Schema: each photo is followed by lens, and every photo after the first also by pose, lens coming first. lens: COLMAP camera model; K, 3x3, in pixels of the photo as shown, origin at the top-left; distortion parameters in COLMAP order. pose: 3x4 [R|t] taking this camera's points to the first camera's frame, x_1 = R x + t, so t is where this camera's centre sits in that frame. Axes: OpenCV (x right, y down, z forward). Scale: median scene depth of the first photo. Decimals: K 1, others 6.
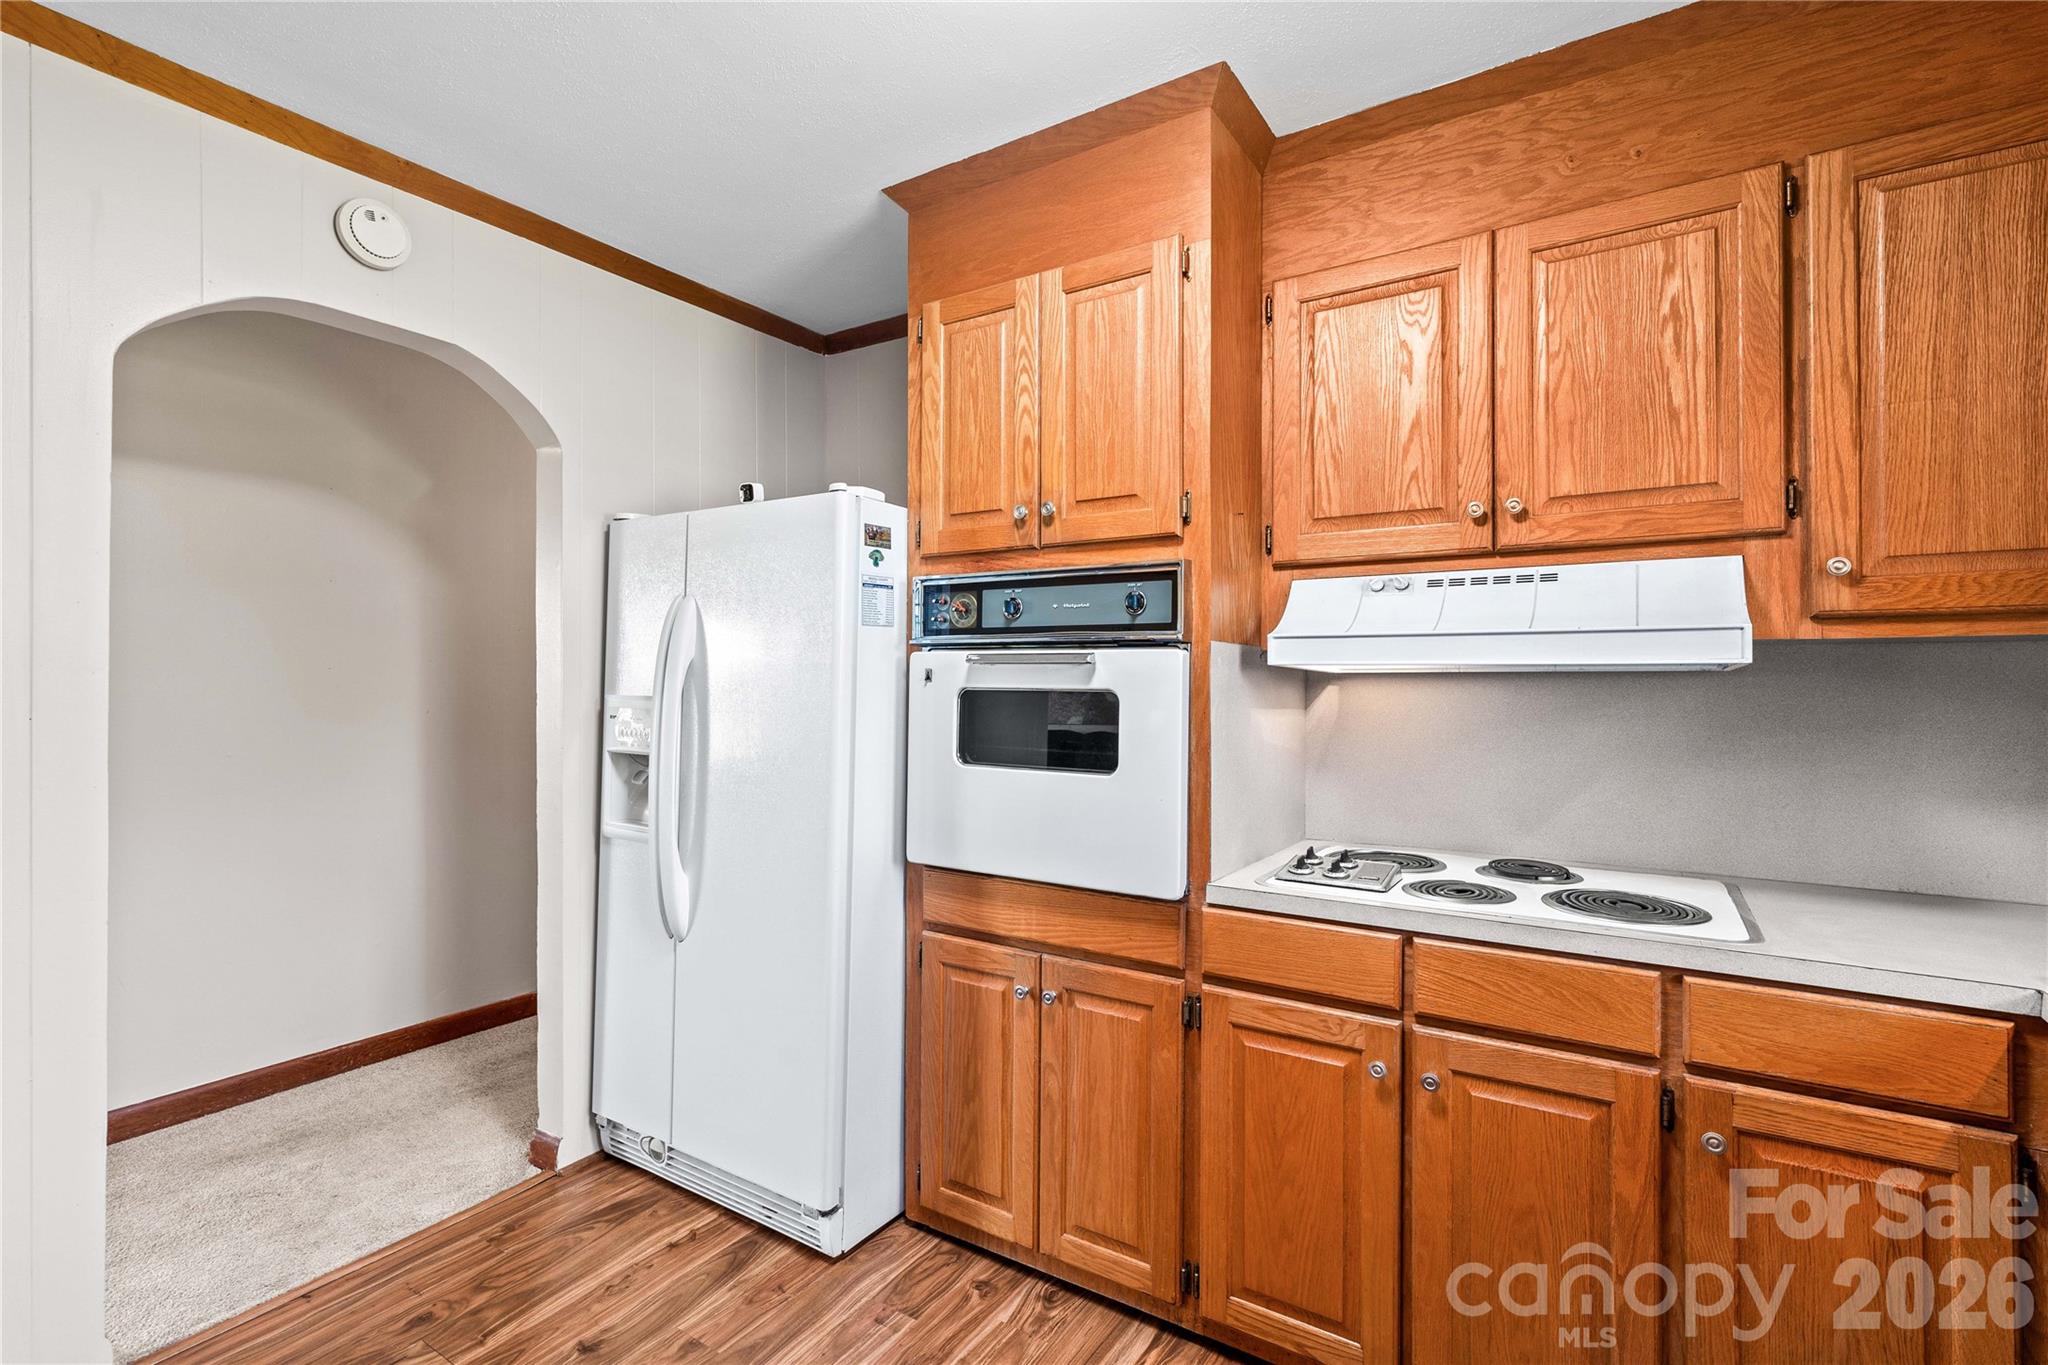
lens RADIAL K [[948.6, 0, 1017.0], [0, 948.6, 666.9], [0, 0, 1]] dist [-0.004926, 0.001969]
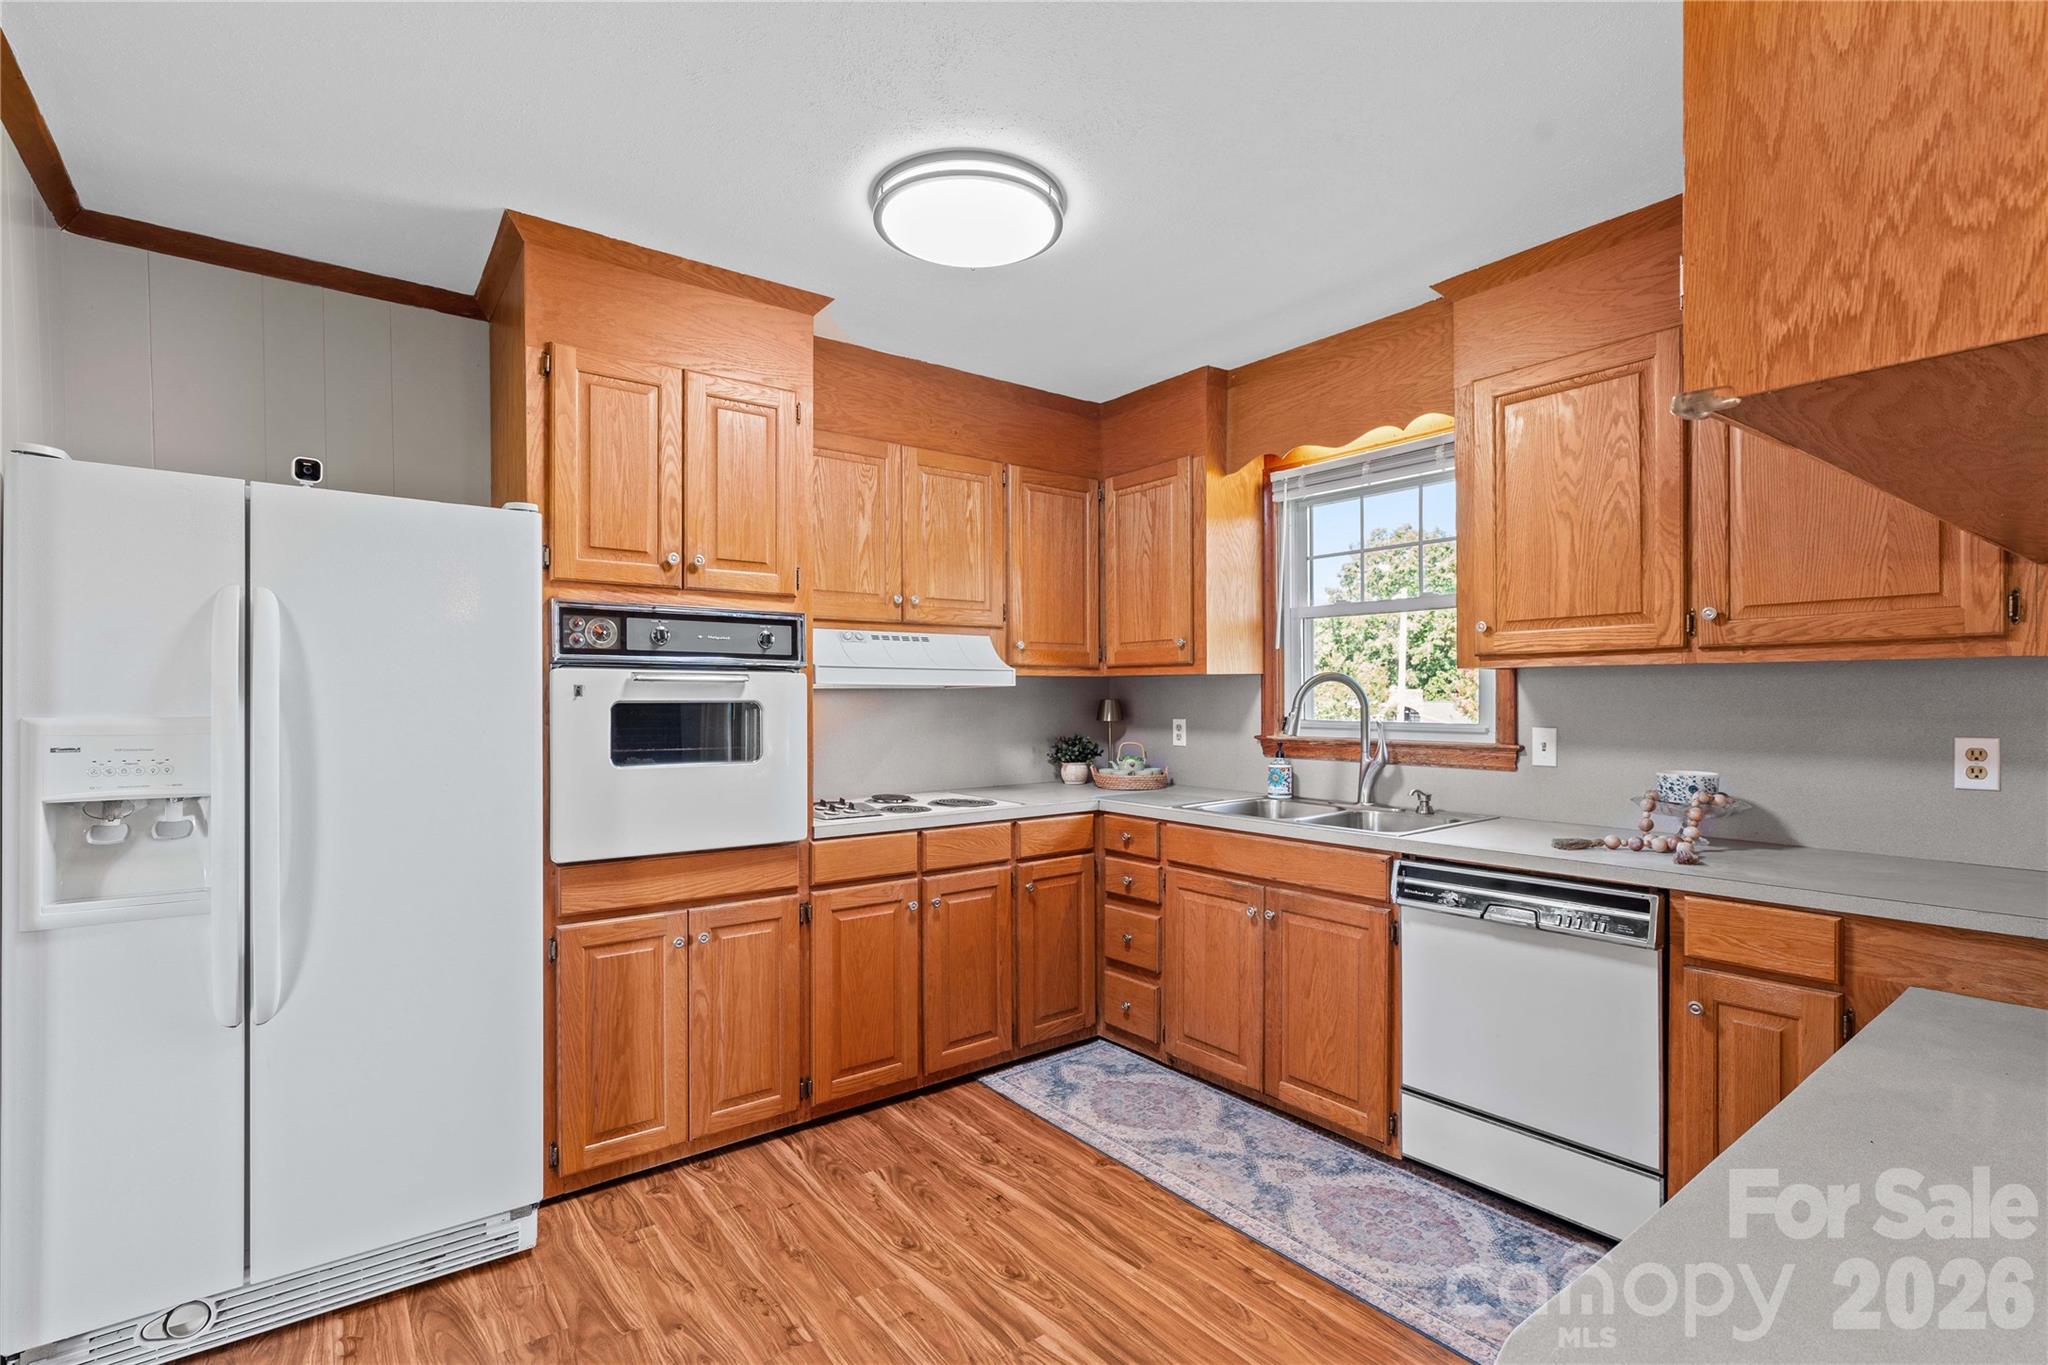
lens RADIAL K [[948.6, 0, 1018.9], [0, 948.6, 701.4], [0, 0, 1]] dist [-0.004926, 0.001969]
pose [[0.334343, -0.008821, 0.942410, -1.094013], [-0.008928, 0.999882, 0.012527, 0.004028], [-0.942409, -0.012602, 0.334225, 0.169843]]
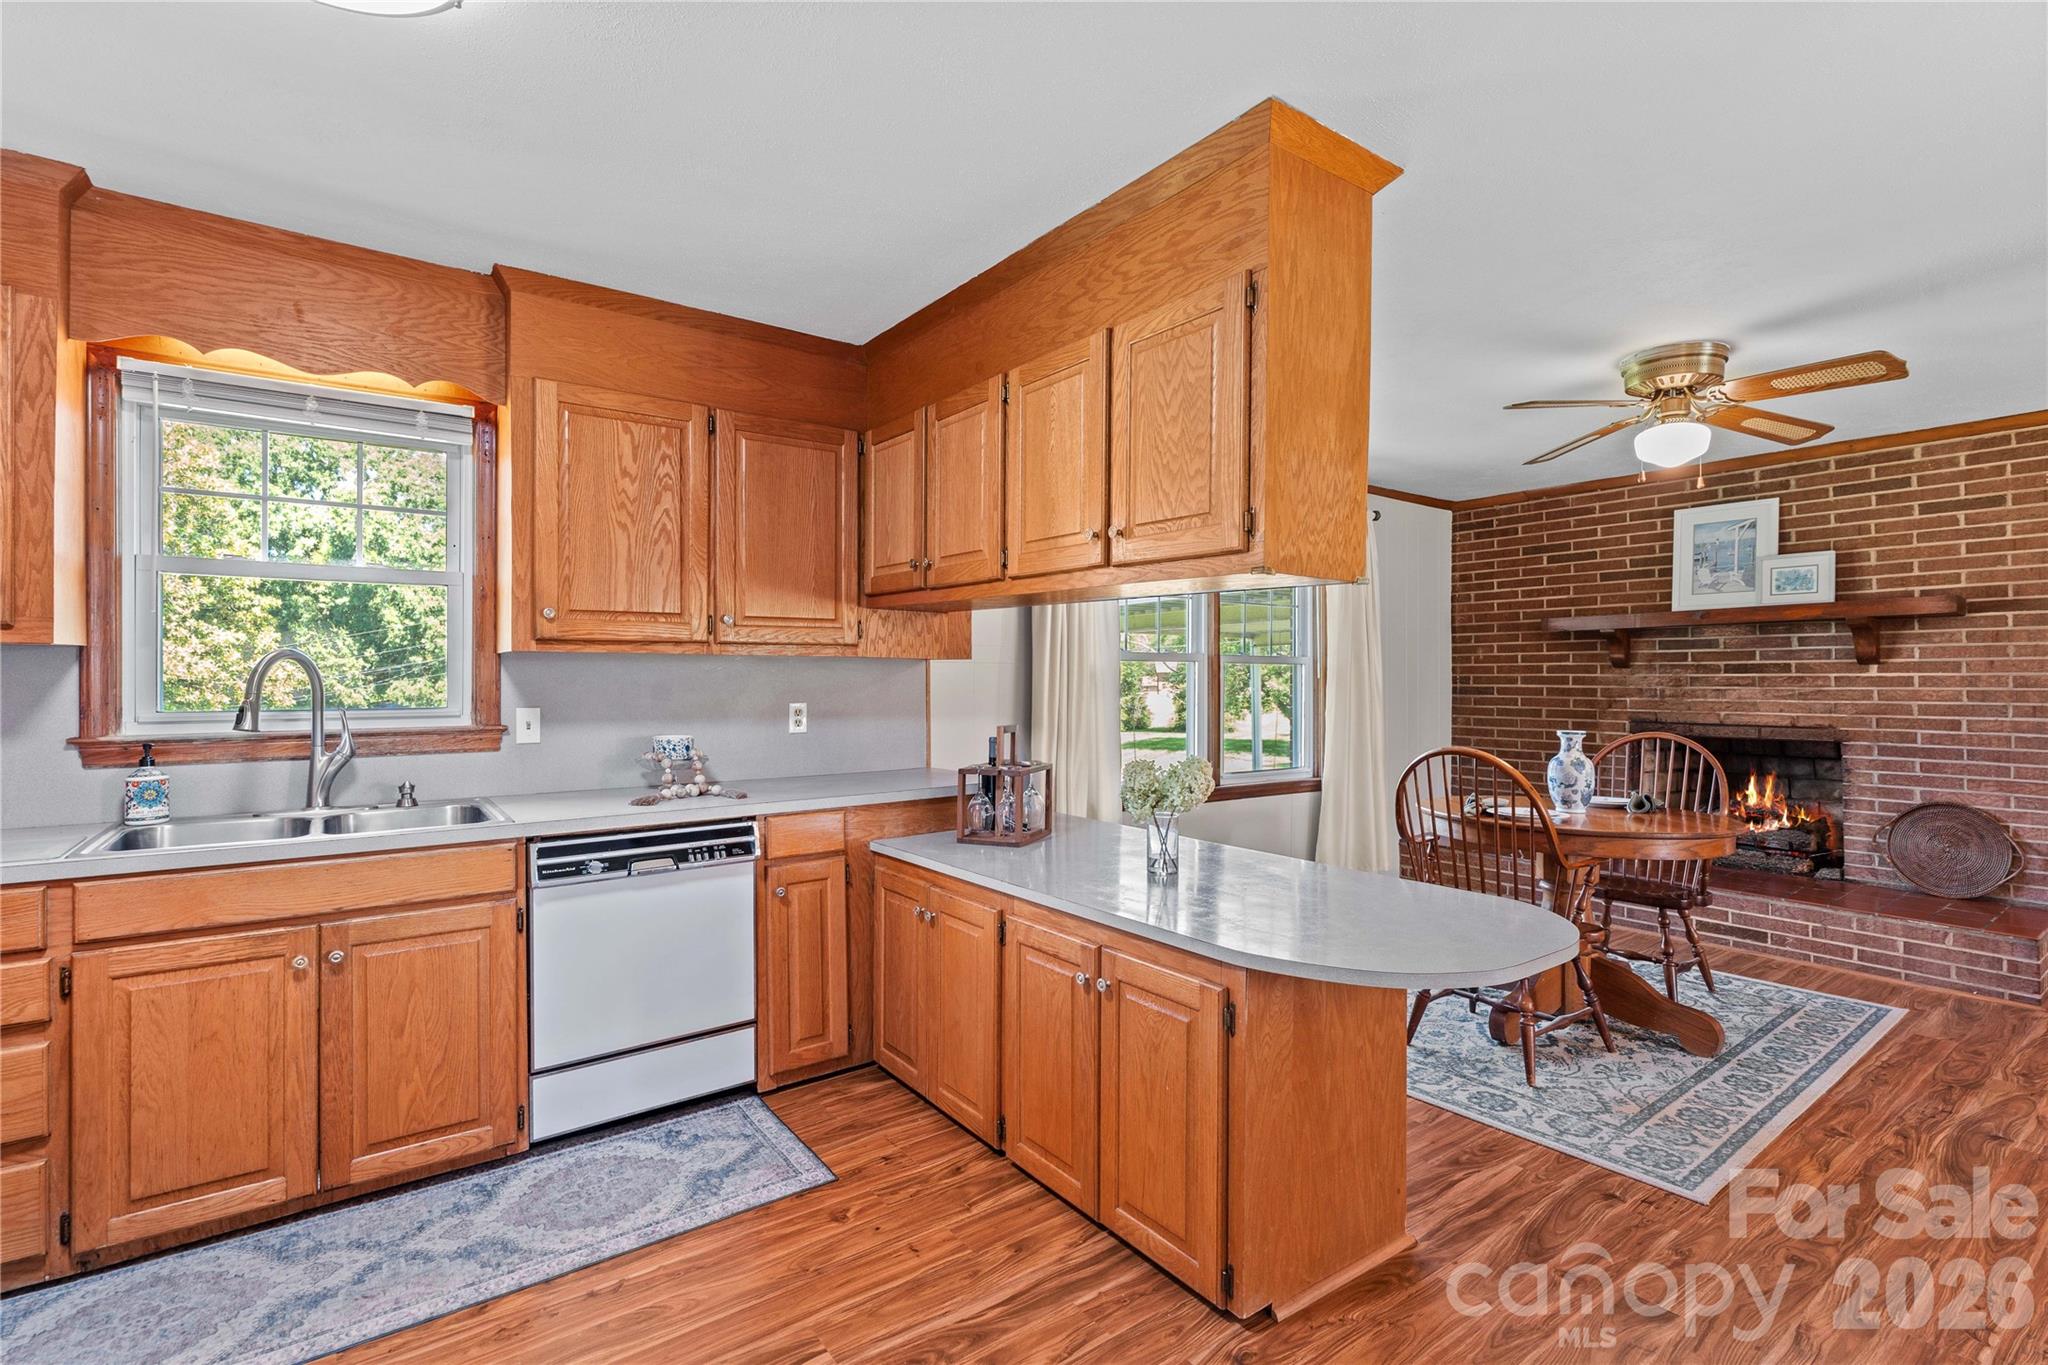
lens RADIAL K [[948.6, 0, 1020.8], [0, 948.6, 674.4], [0, 0, 1]] dist [-0.004926, 0.001969]
pose [[-0.936050, -0.000718, 0.351867, -0.762798], [-0.005847, 0.999892, -0.013514, 0.016519], [-0.351819, -0.014707, -0.935953, 1.099629]]
